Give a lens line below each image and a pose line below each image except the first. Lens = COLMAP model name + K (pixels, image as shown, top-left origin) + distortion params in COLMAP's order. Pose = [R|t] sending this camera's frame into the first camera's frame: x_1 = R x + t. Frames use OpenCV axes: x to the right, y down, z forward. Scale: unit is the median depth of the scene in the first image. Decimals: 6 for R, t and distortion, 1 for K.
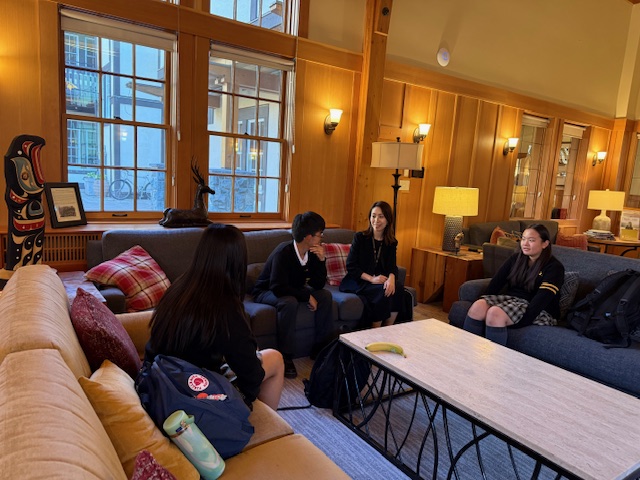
lens RADIAL K [[456.4, 0, 320.0], [0, 456.4, 240.0], [0, 0, 1]] dist [0.012214, -0.000388]
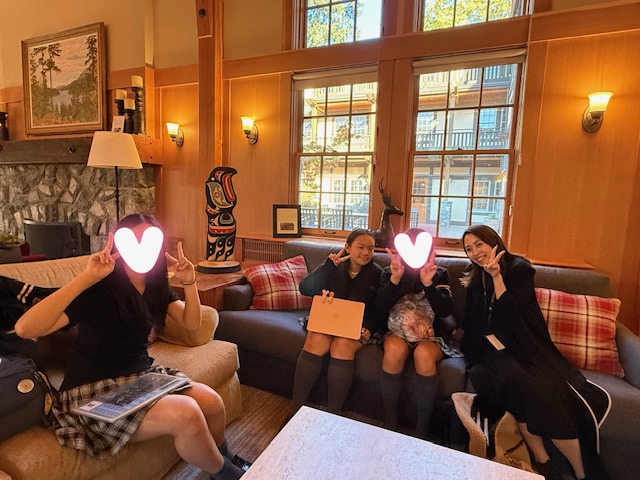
lens RADIAL K [[356.8, 0, 320.0], [0, 356.8, 240.0], [0, 0, 1]] dist [-0.003170, -0.000754]
pose [[0.522509, 0.053955, -0.850925, 0.278320], [-0.127267, 0.991751, -0.015264, -0.014827], [0.843082, 0.116270, 0.525065, 0.410498]]
